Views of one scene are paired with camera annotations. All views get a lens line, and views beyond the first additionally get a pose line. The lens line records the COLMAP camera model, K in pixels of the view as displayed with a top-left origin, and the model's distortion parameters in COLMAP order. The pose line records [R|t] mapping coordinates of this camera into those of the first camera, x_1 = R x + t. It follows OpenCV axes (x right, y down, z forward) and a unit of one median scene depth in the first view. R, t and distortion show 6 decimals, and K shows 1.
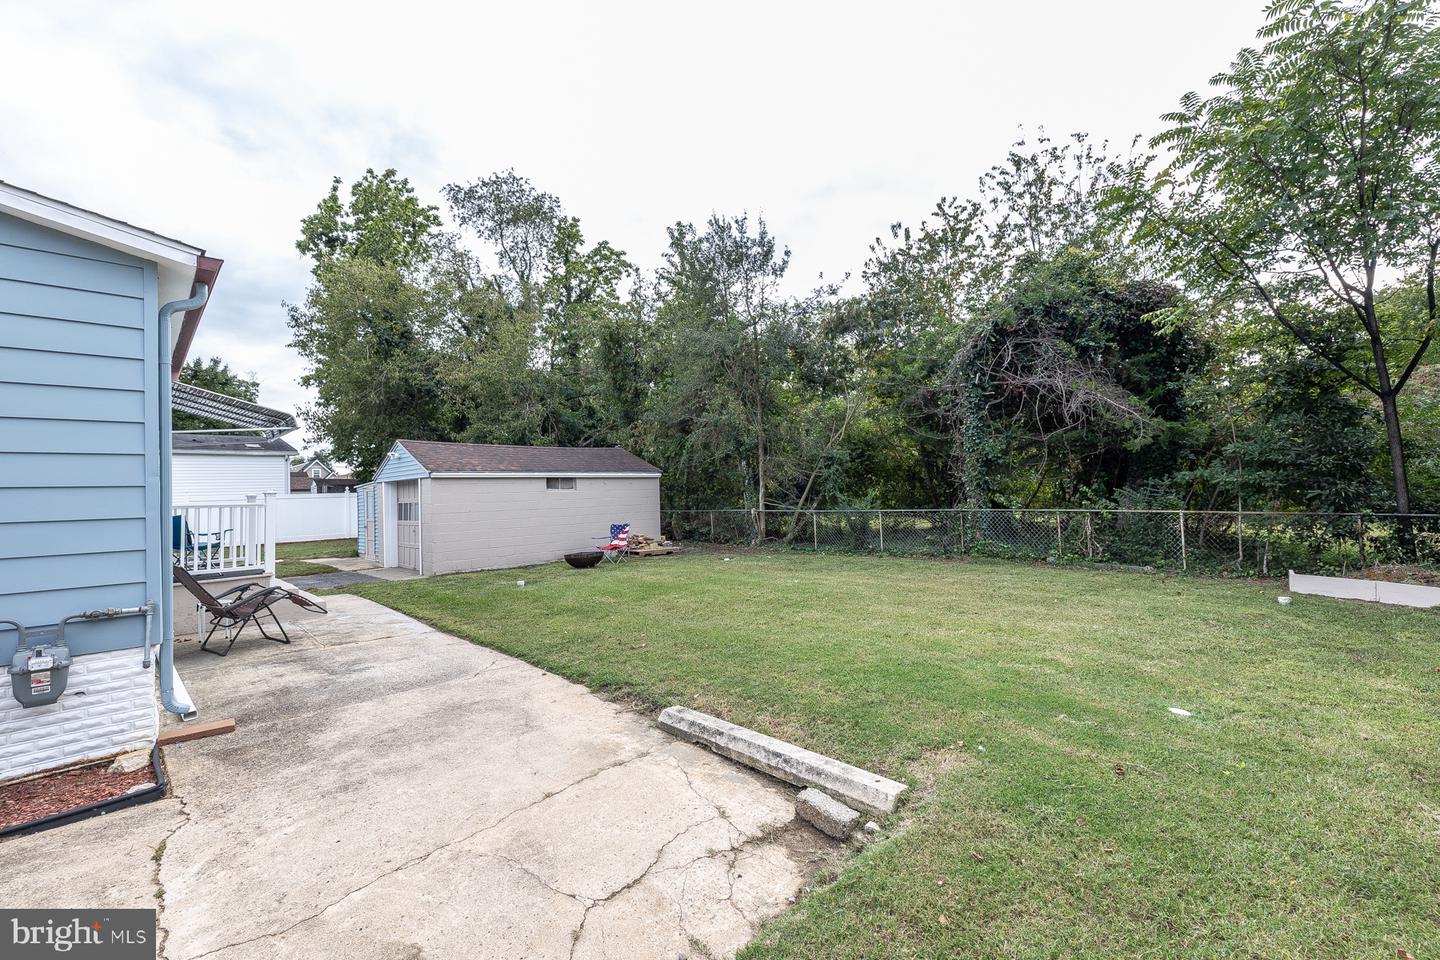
lens RADIAL K [[616.7, 0, 723.5], [0, 616.7, 469.7], [0, 0, 1]] dist [-0.000301, -0.000065]
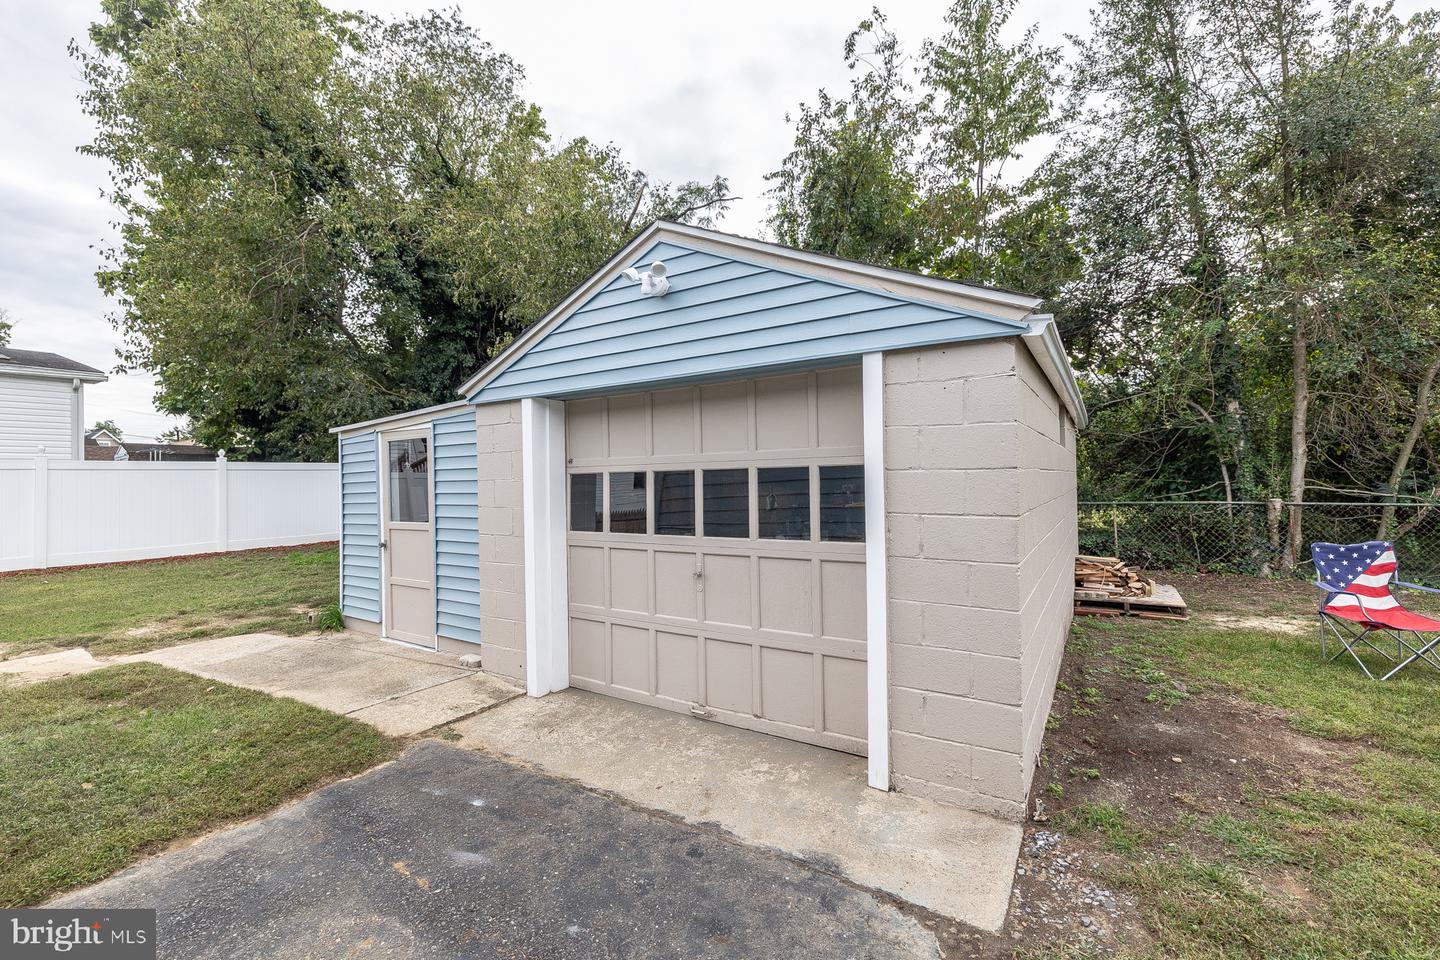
lens RADIAL K [[616.7, 0, 723.5], [0, 616.7, 469.7], [0, 0, 1]] dist [-0.000301, -0.000065]
pose [[0.977387, 0.018176, 0.210674, -0.215970], [-0.020647, 0.999741, 0.009538, 0.020483], [-0.210446, -0.013672, 0.977510, 0.290110]]
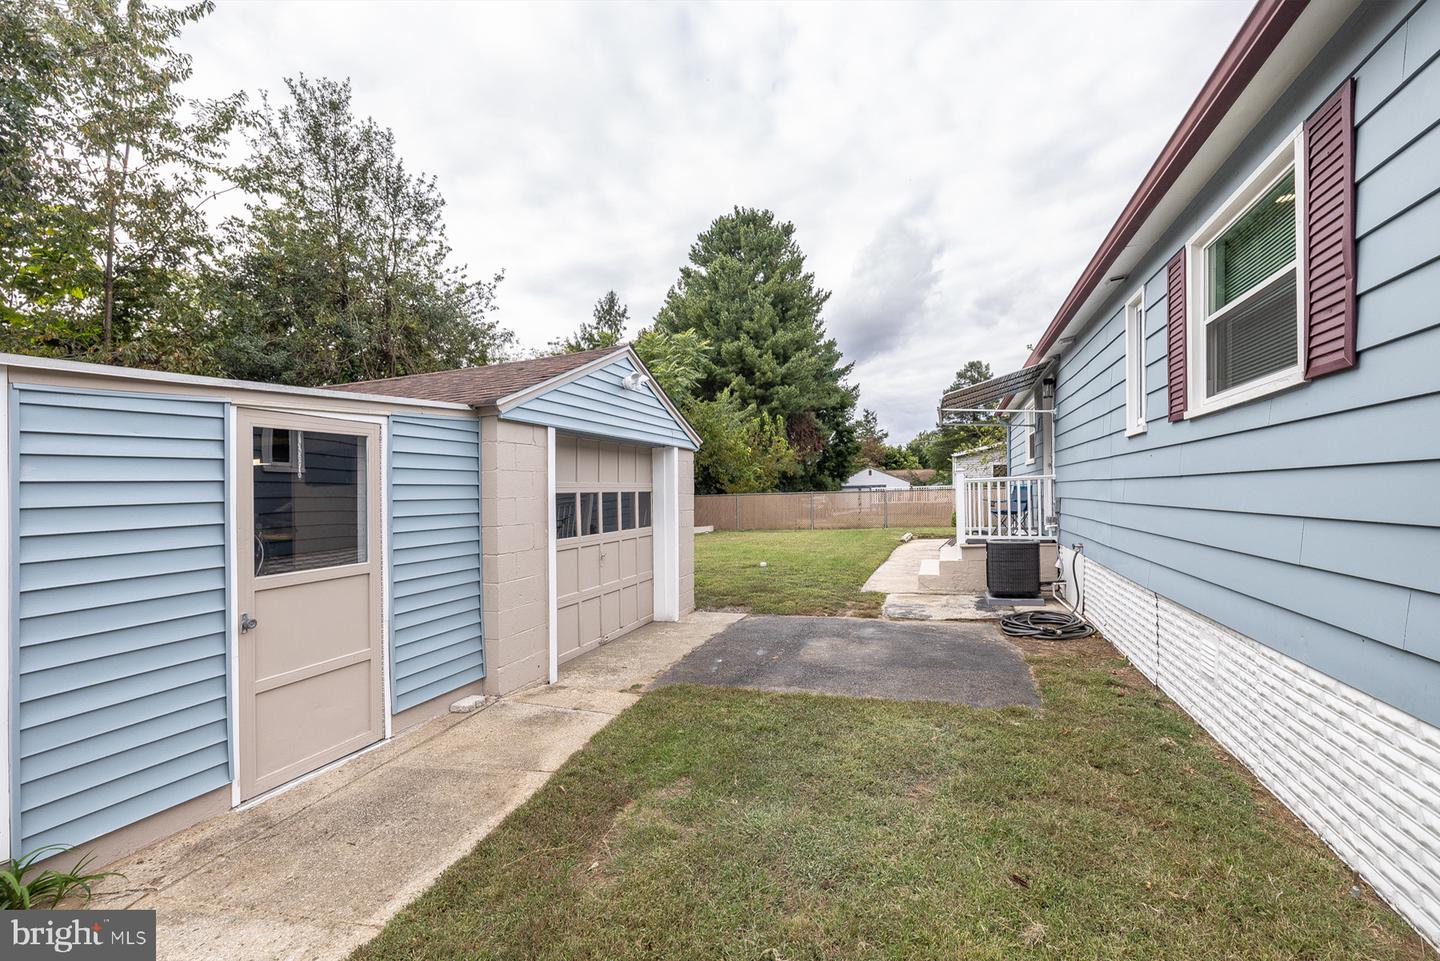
lens RADIAL K [[616.7, 0, 723.5], [0, 616.7, 470.2], [0, 0, 1]] dist [-0.000301, -0.000065]
pose [[-0.445003, 0.079622, 0.891983, -0.384343], [0.009600, 0.996407, -0.084154, 0.031237], [-0.895478, -0.028885, -0.444168, 0.455882]]
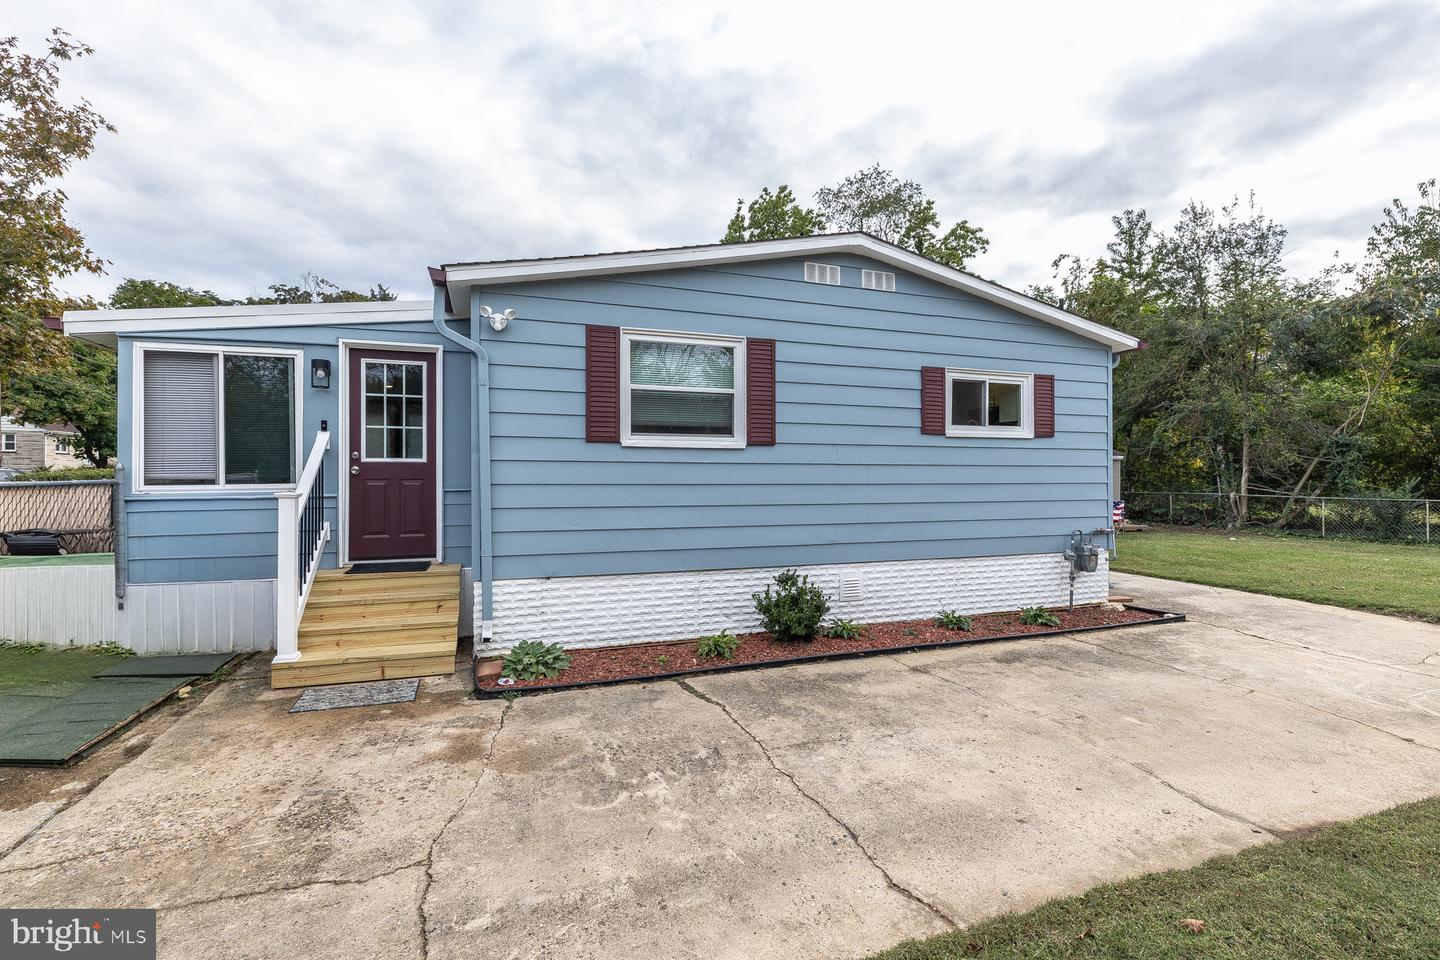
lens RADIAL K [[638.6, 0, 717.6], [0, 638.6, 466.4], [0, 0, 1]] dist [-0.001277, -0.000443]
pose [[0.906172, 0.030681, -0.421795, -0.128616], [-0.018166, 0.999268, 0.033660, -0.000130], [0.422519, -0.022839, 0.906066, -0.142437]]
